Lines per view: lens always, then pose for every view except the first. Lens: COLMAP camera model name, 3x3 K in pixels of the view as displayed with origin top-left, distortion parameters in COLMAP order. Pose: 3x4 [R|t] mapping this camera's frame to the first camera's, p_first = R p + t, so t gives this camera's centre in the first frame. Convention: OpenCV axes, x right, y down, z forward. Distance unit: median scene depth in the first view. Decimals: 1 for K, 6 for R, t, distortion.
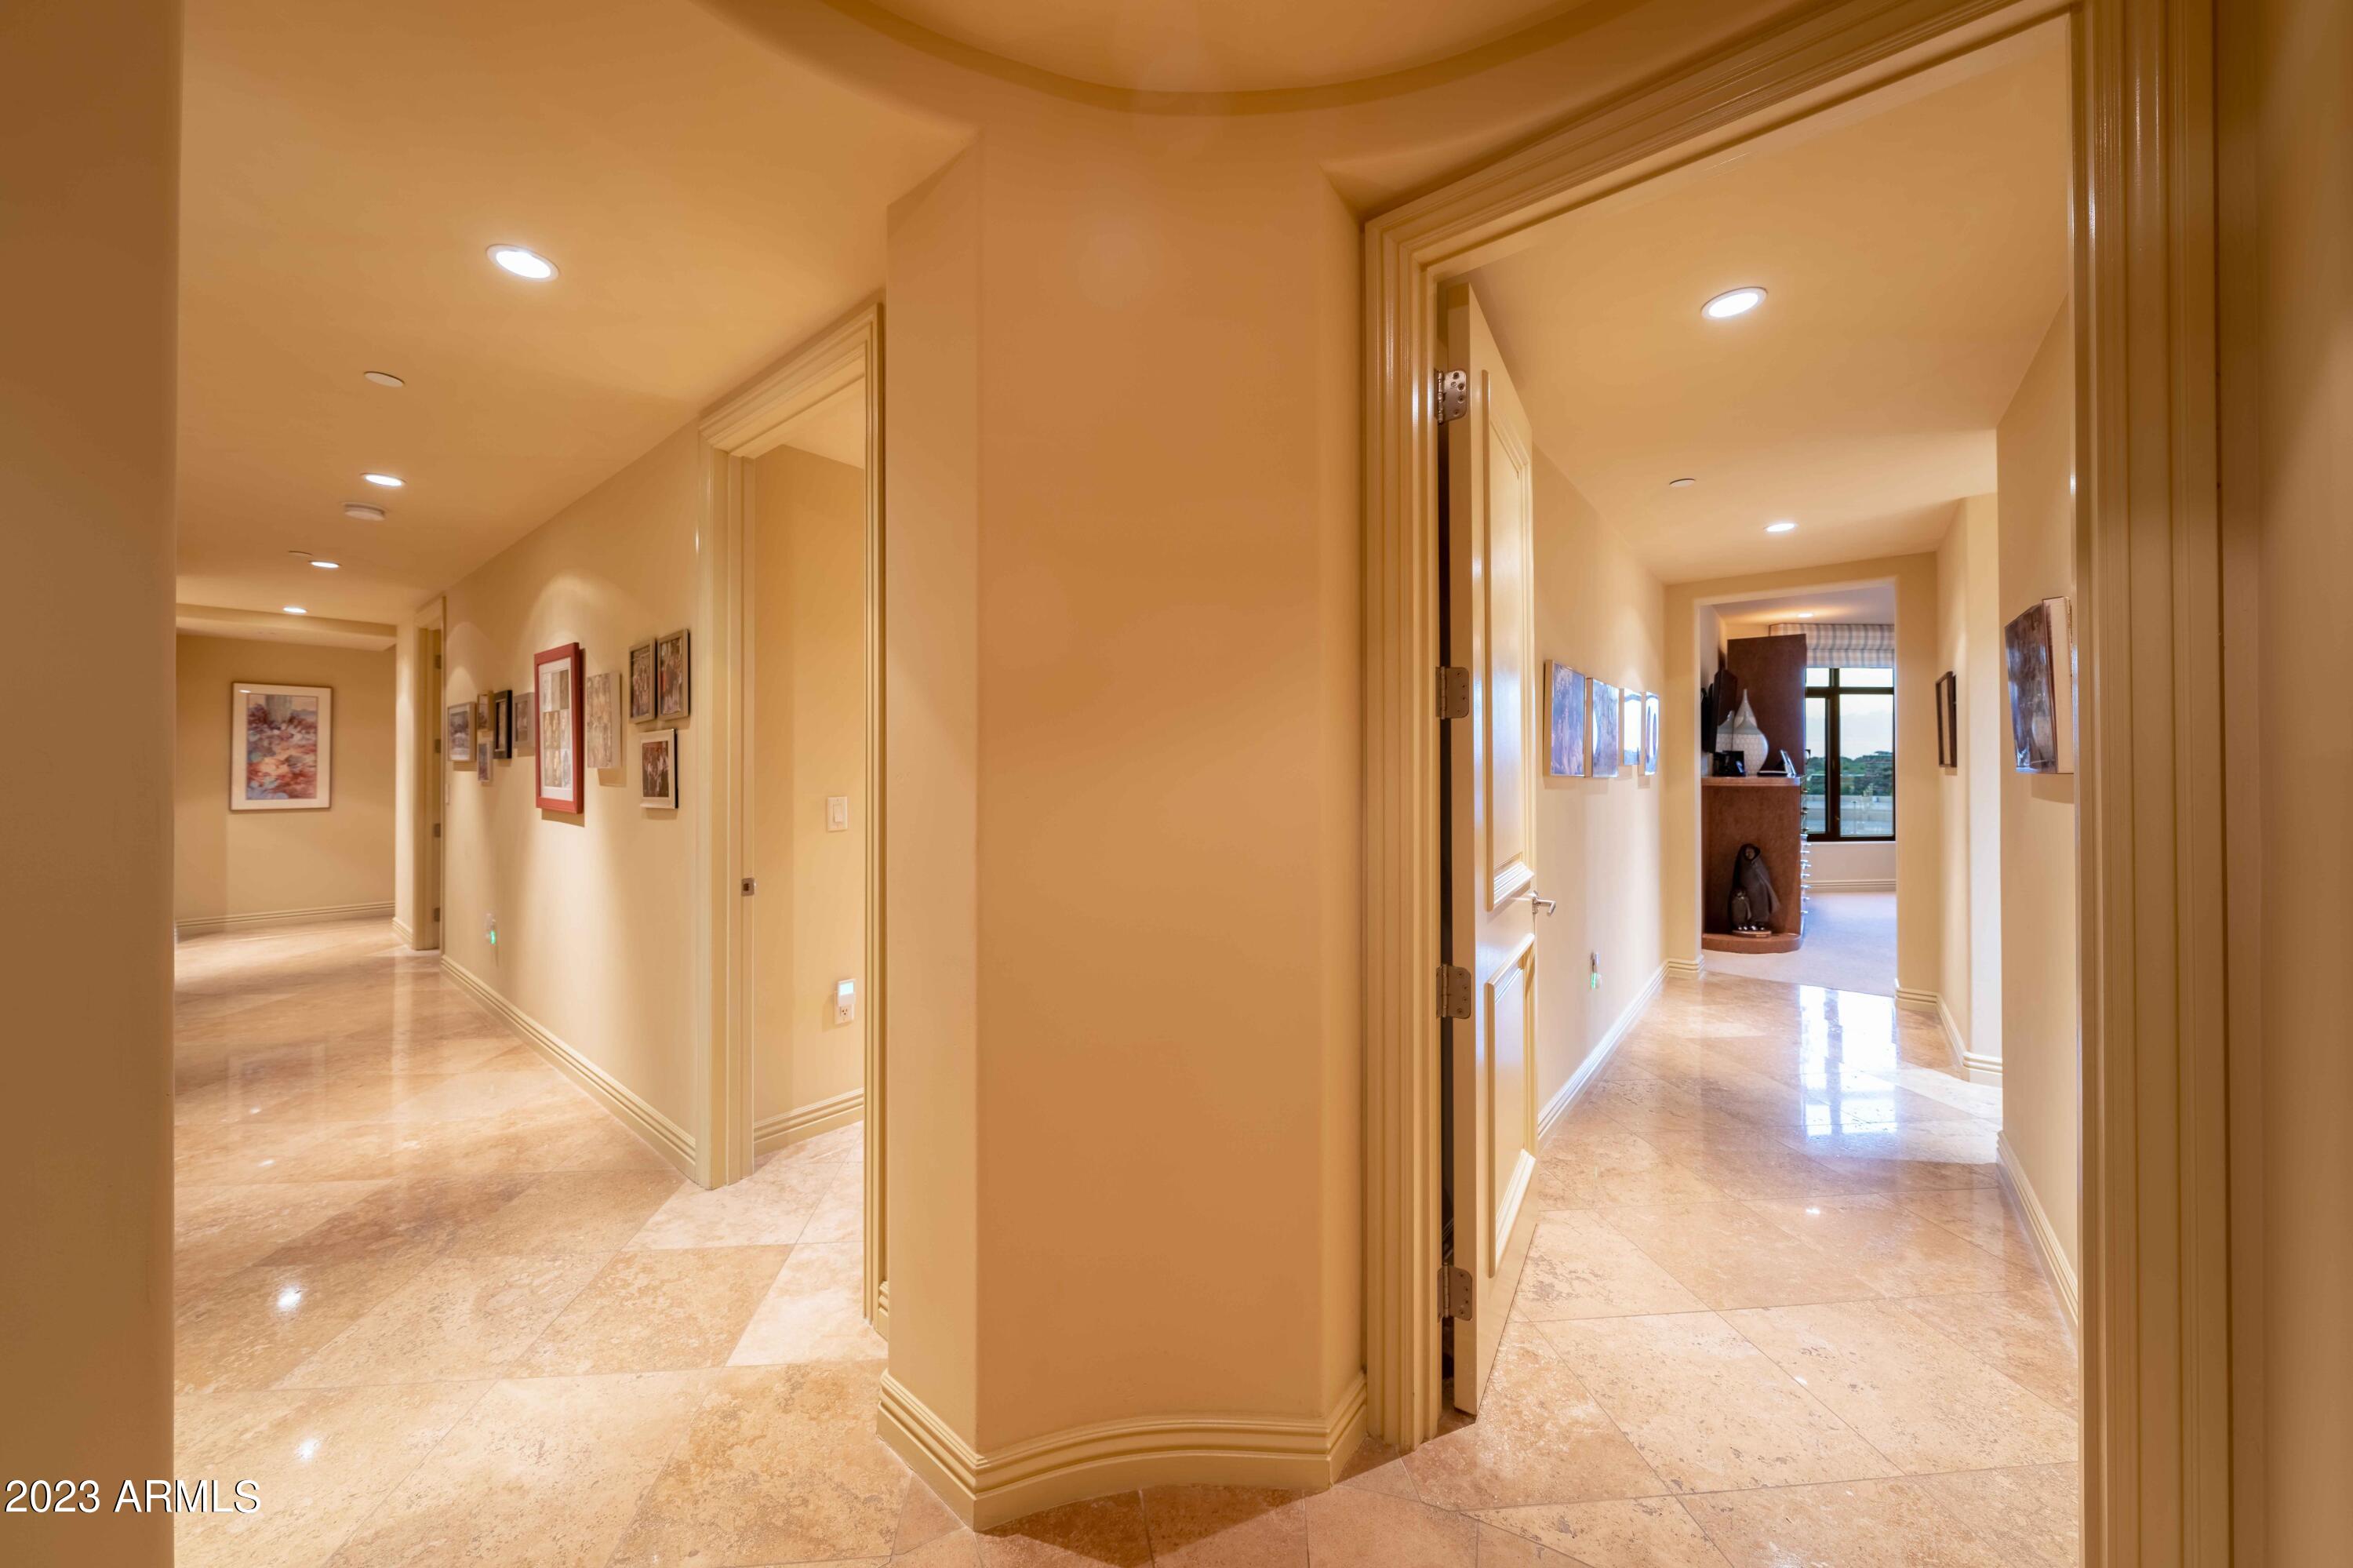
lens RADIAL K [[812.1, 0, 1148.4], [0, 812.1, 758.9], [0, 0, 1]] dist [-0.000828, 0.000005]
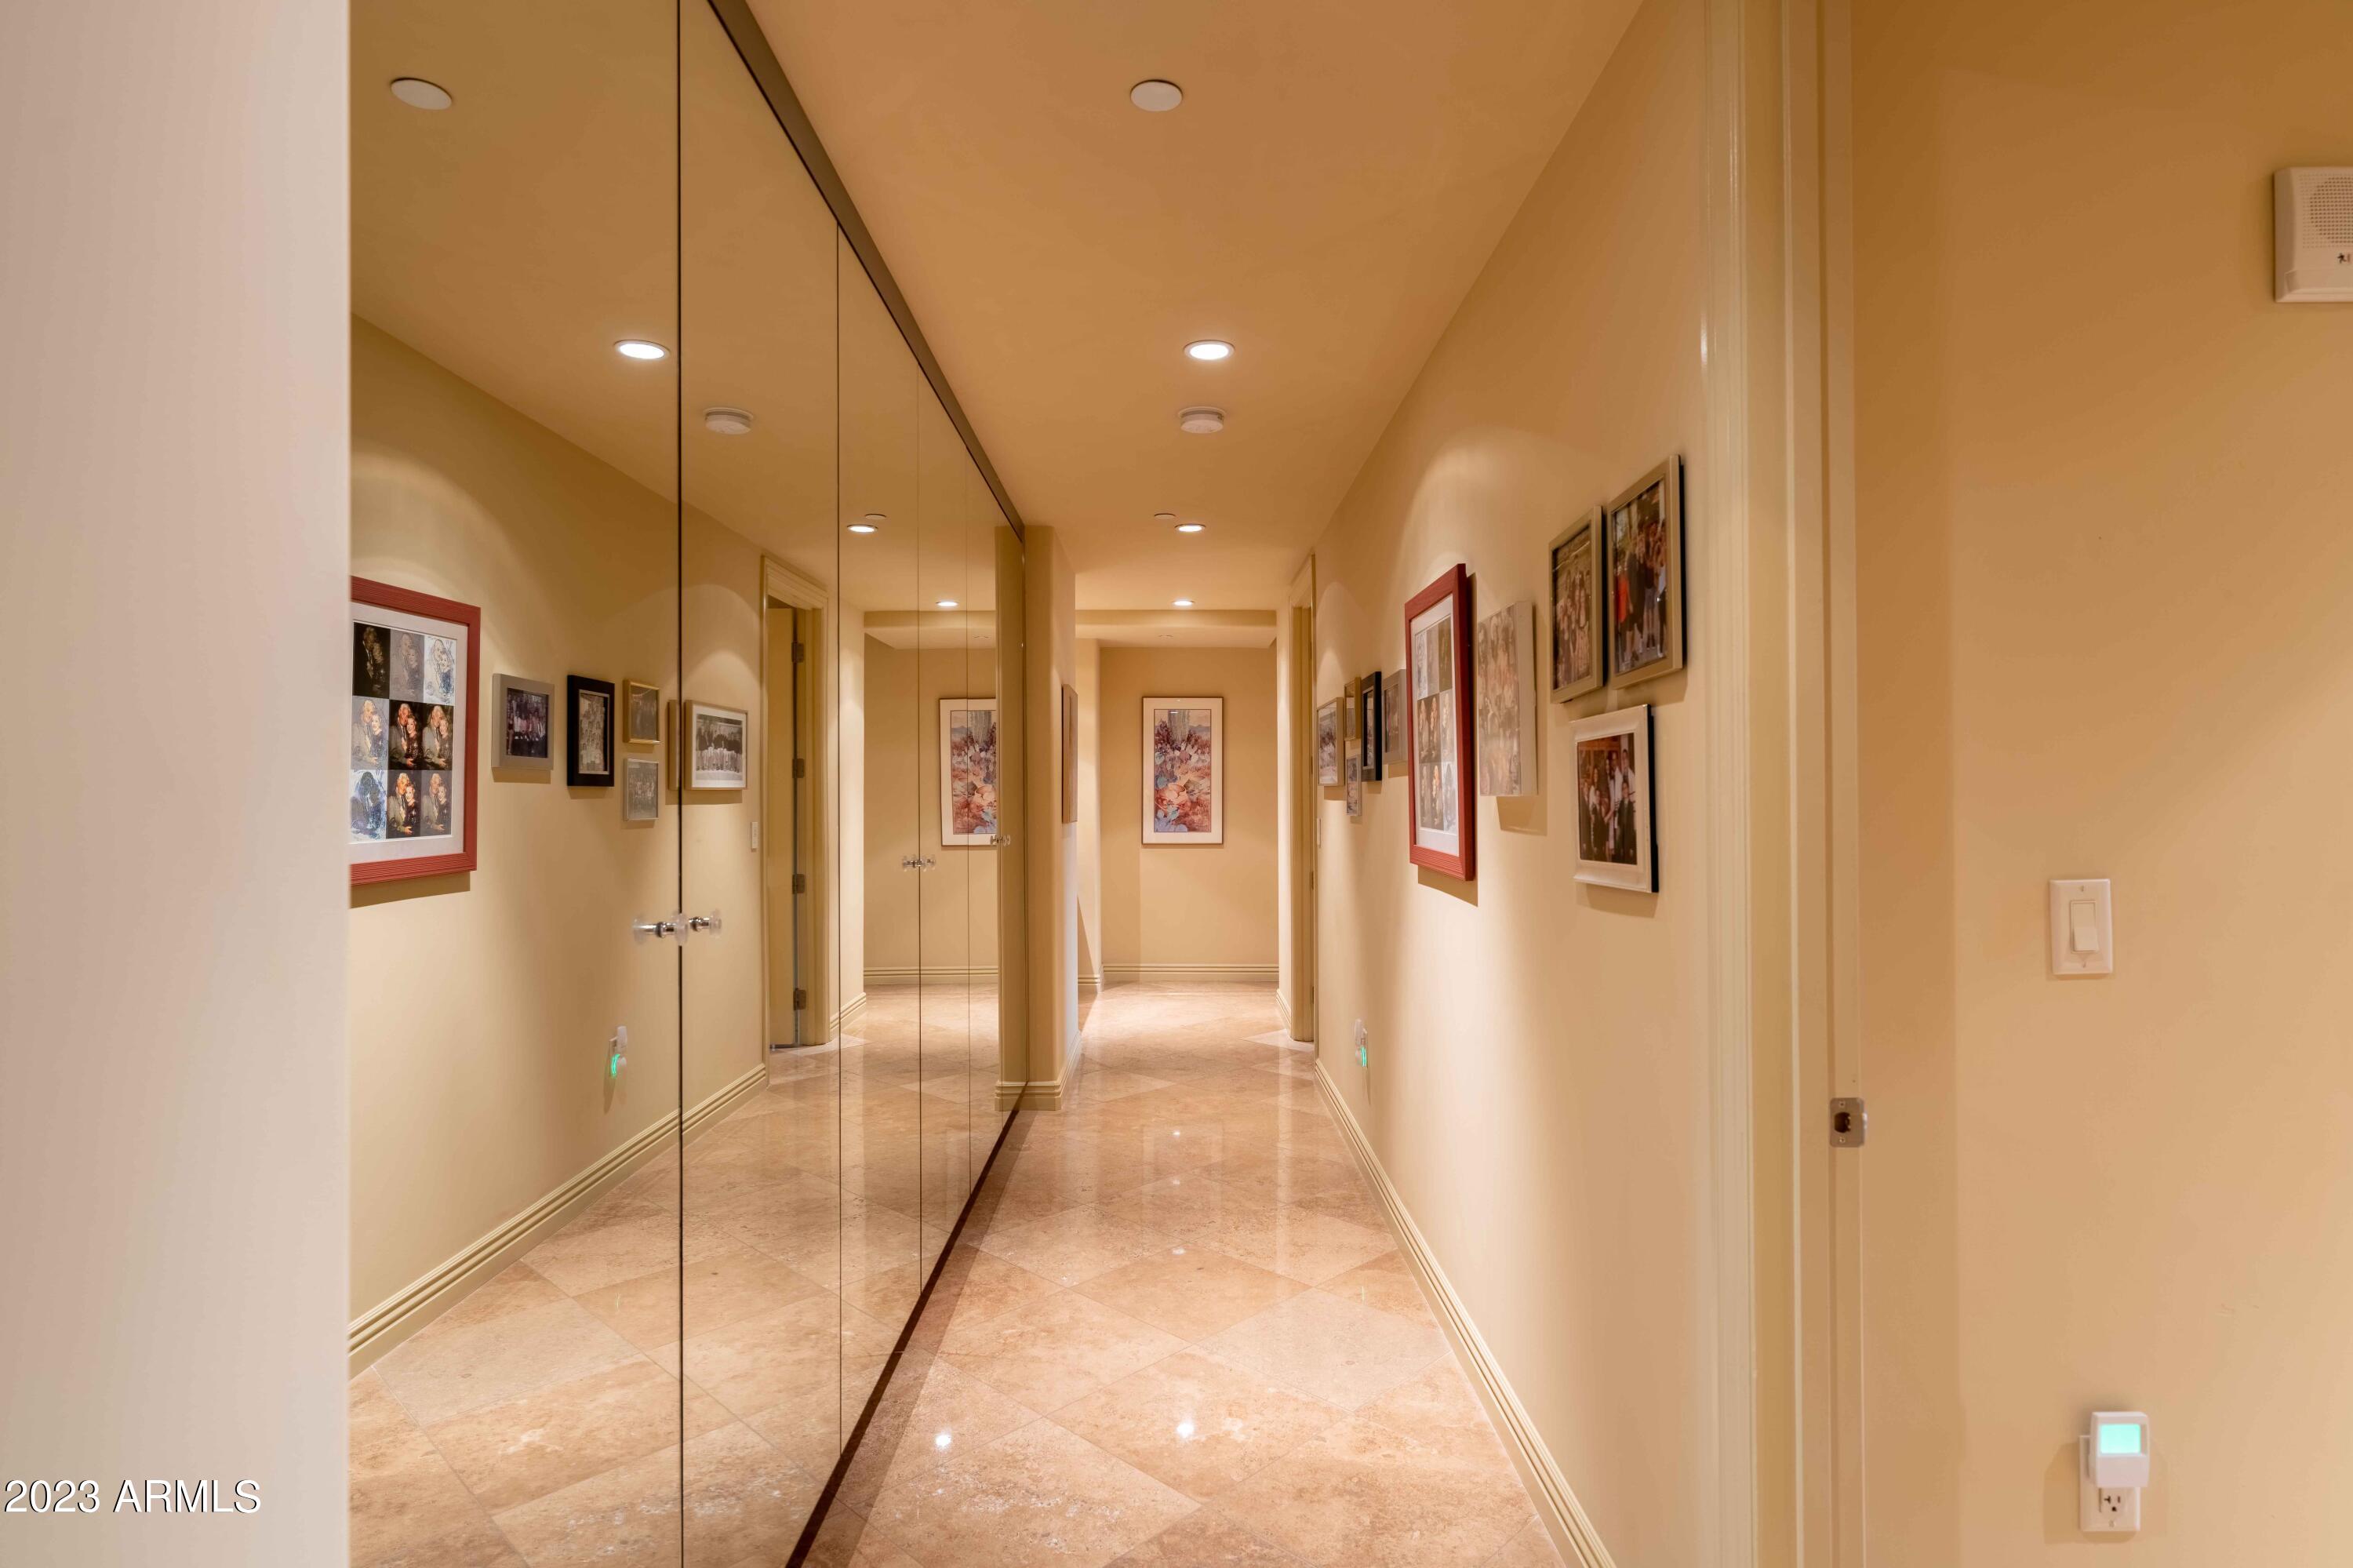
lens RADIAL K [[1216.4, 0, 1176.5], [0, 1216.4, 784.0], [0, 0, 1]] dist [0.000232, -0.000065]
pose [[0.653153, -0.007645, -0.757187, -0.197739], [0.009750, 0.999951, -0.001686, 0.002426], [0.757163, -0.006282, 0.653196, 0.298546]]
